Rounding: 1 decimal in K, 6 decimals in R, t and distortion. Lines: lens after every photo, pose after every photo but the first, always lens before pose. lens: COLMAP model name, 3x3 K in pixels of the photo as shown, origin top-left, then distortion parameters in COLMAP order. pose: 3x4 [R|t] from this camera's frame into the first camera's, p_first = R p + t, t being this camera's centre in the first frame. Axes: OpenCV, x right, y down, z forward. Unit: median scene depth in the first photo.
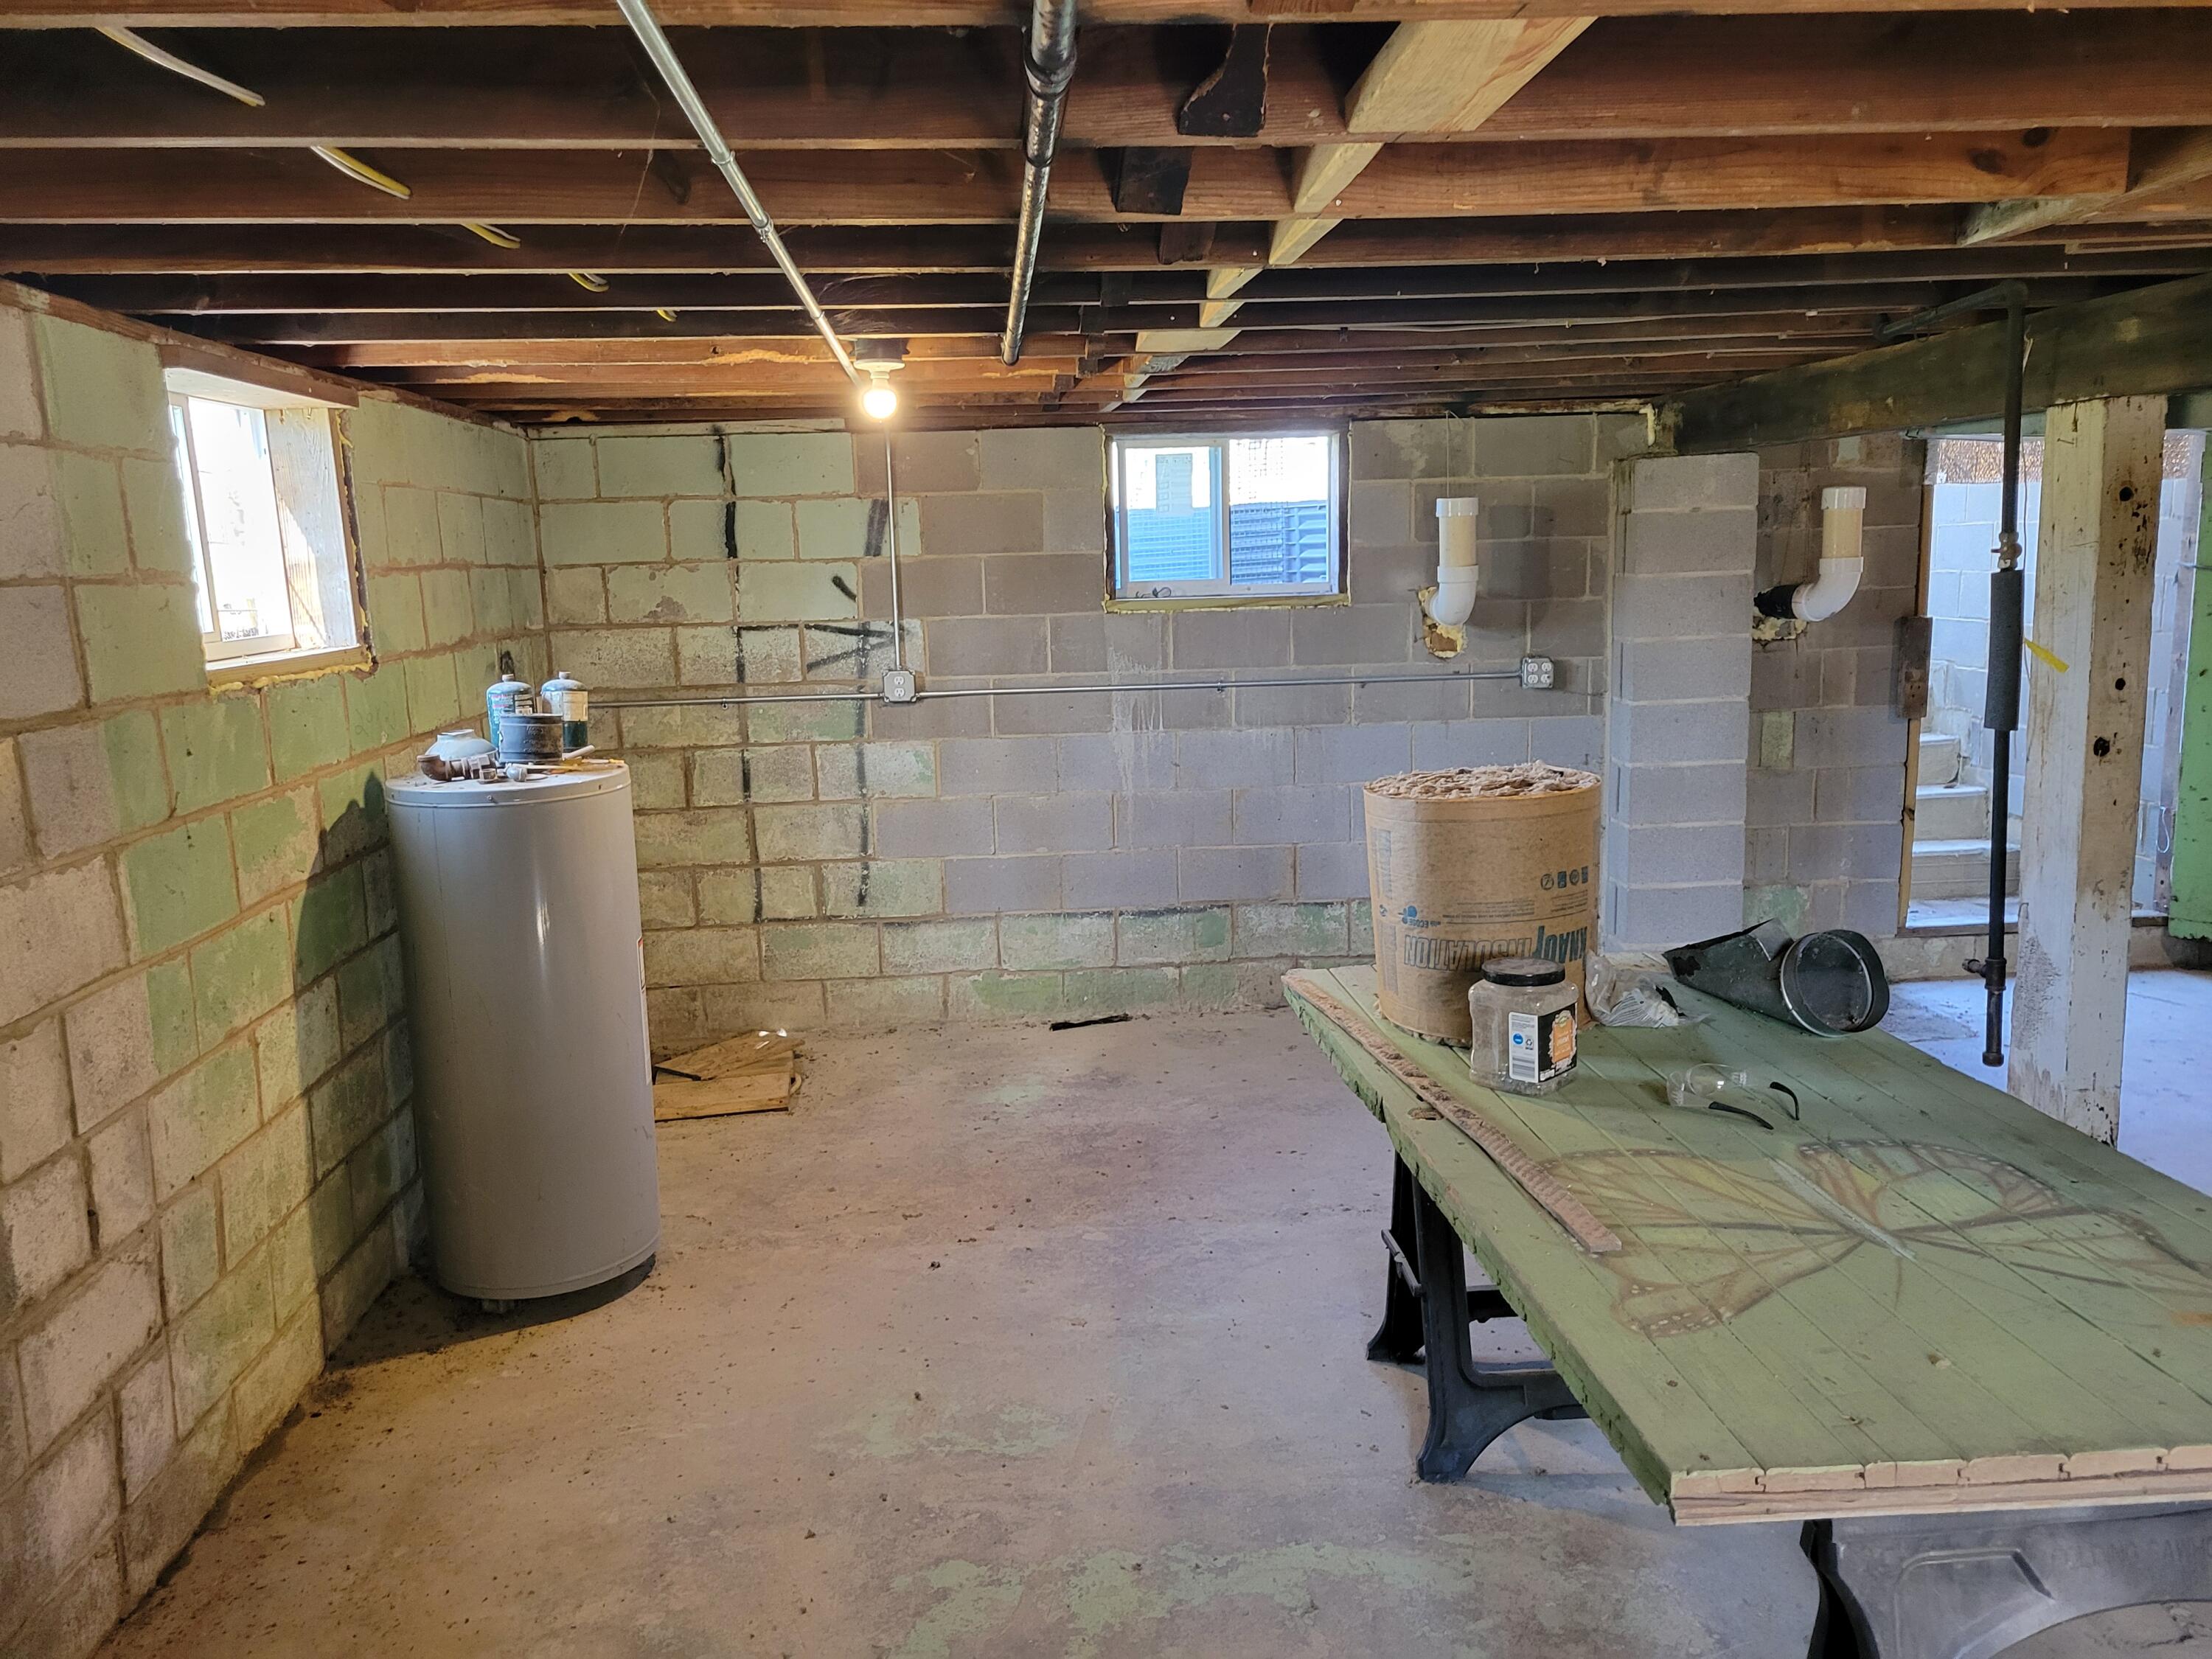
lens RADIAL K [[1655.4, 0, 1098.8], [0, 1655.4, 821.6], [0, 0, 1]] dist [0.058156, -0.032268]
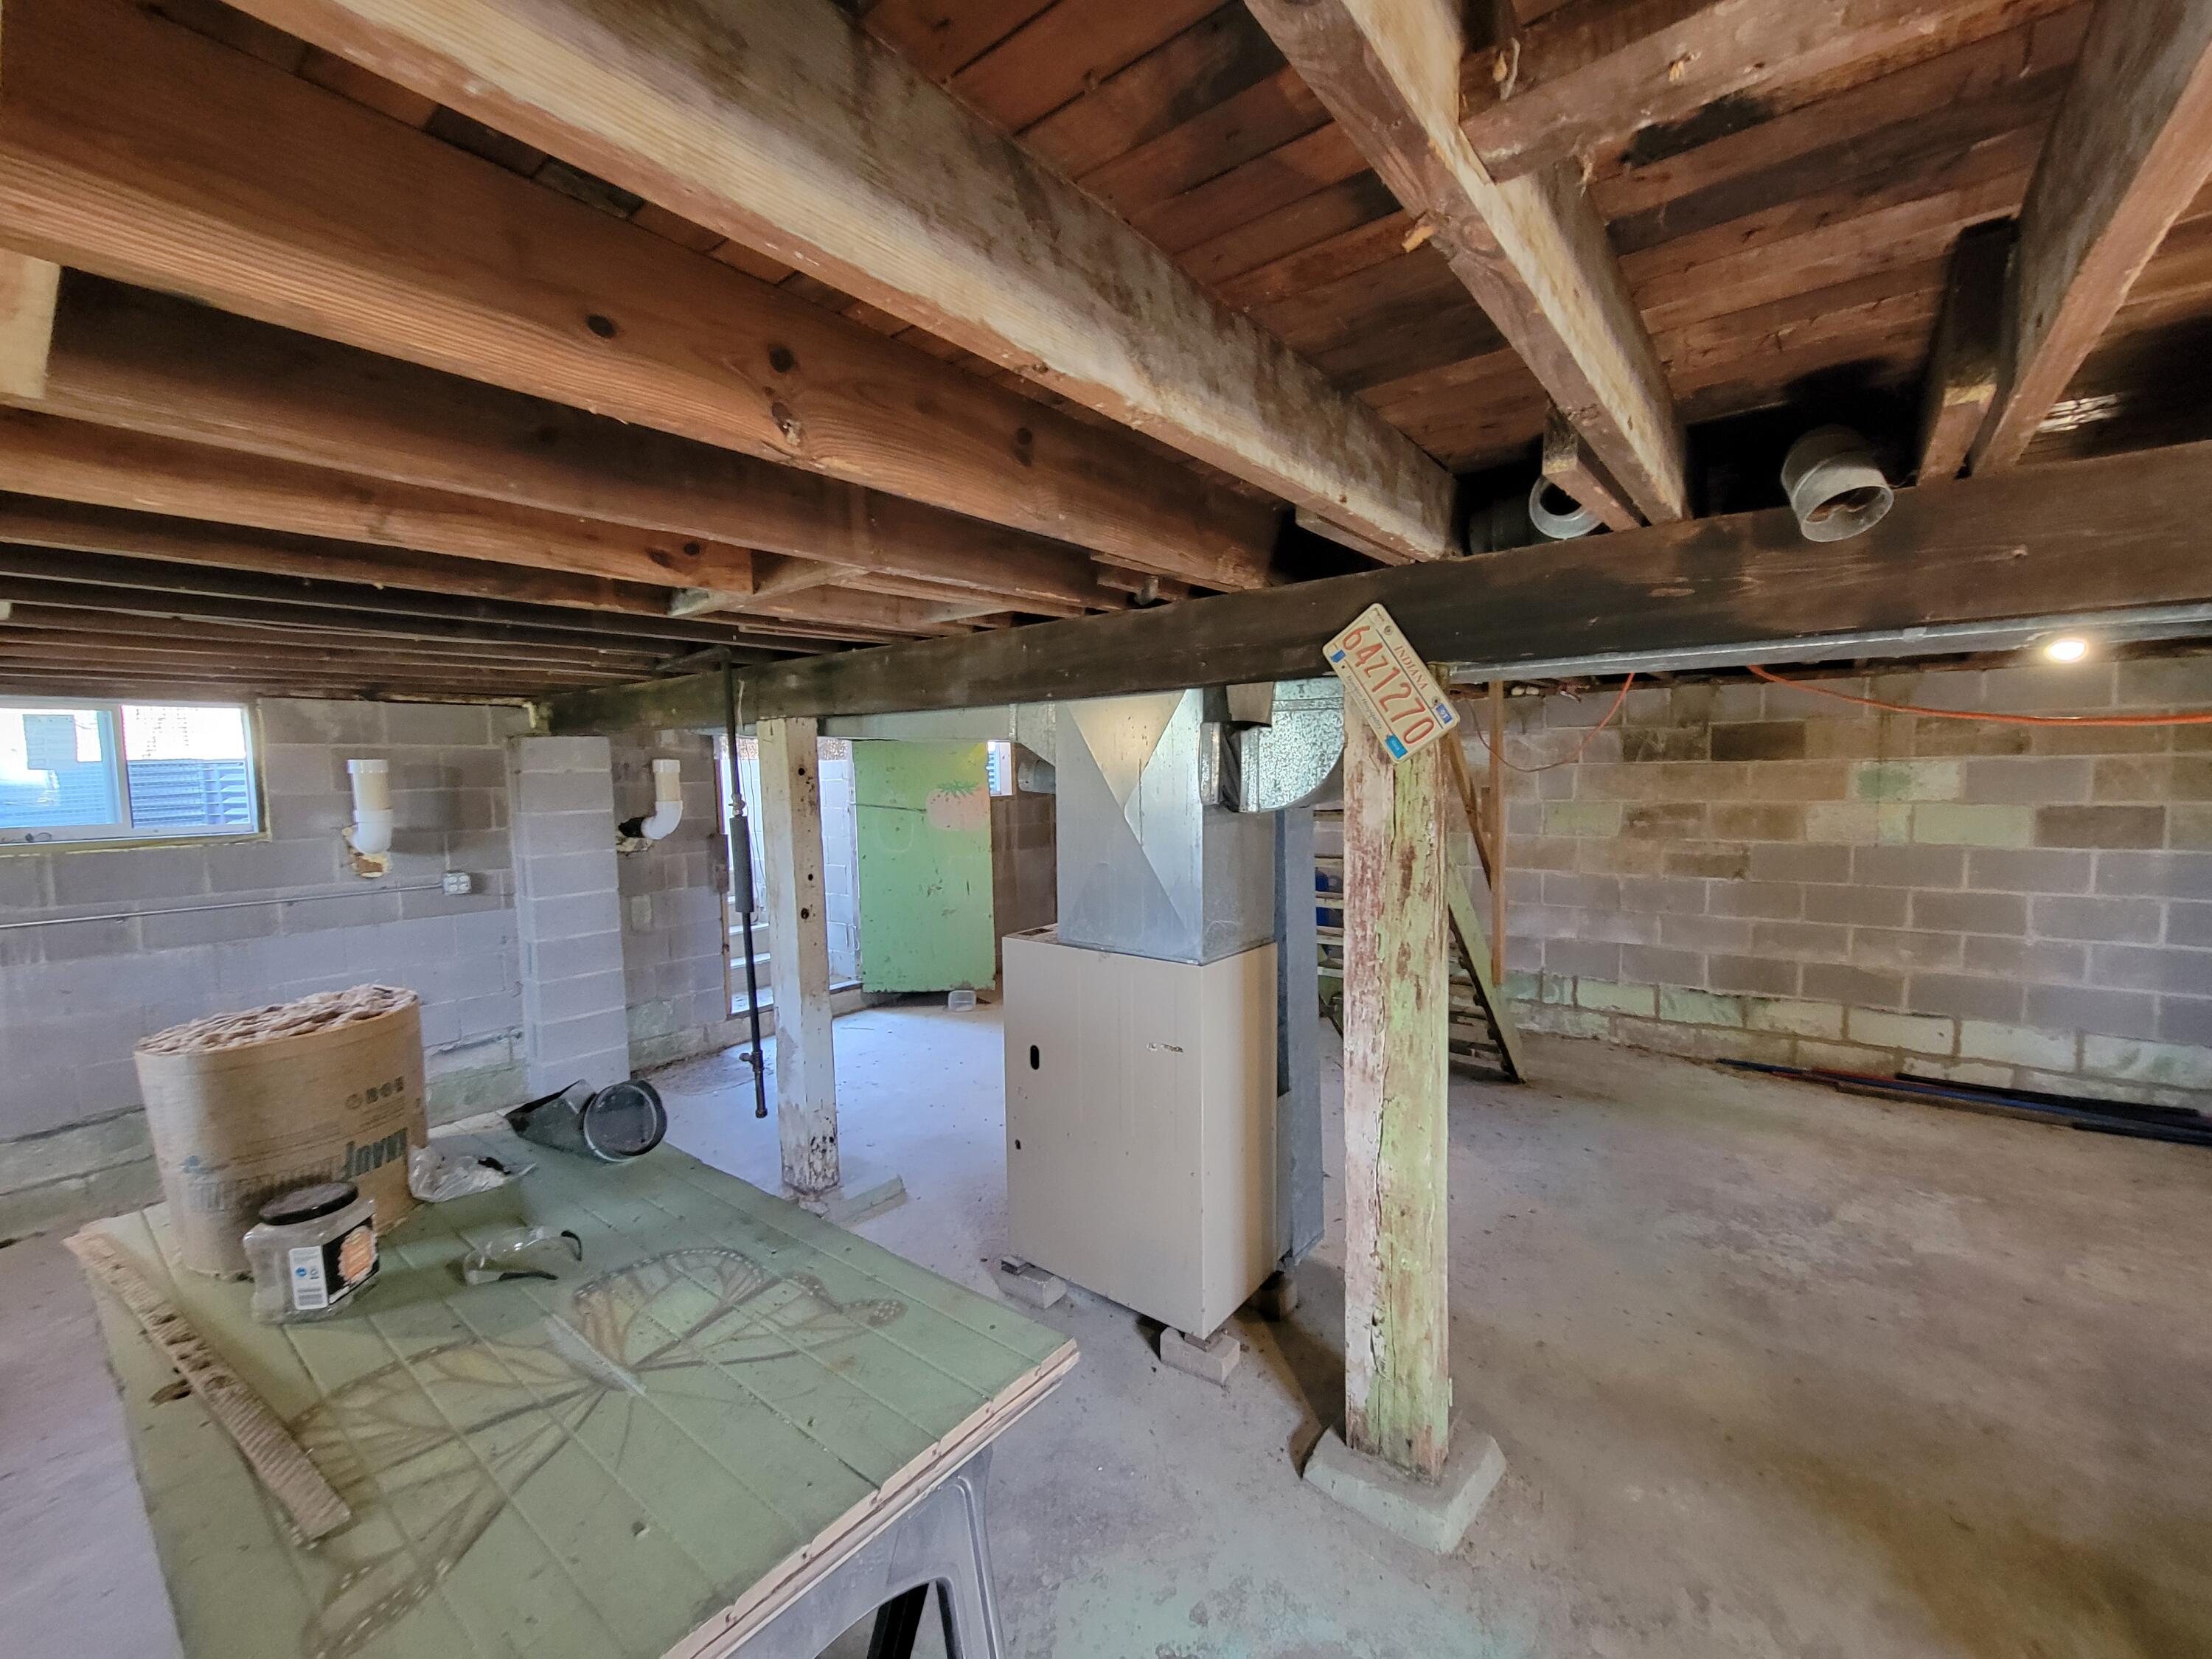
lens RADIAL K [[904.4, 0, 1105.4], [0, 904.4, 830.3], [0, 0, 1]] dist [-0.000526, 0.000162]
pose [[0.680230, -0.035469, 0.732140, 0.129775], [0.117103, 0.991258, -0.060779, -0.038315], [-0.723584, 0.127079, 0.678437, 0.133022]]
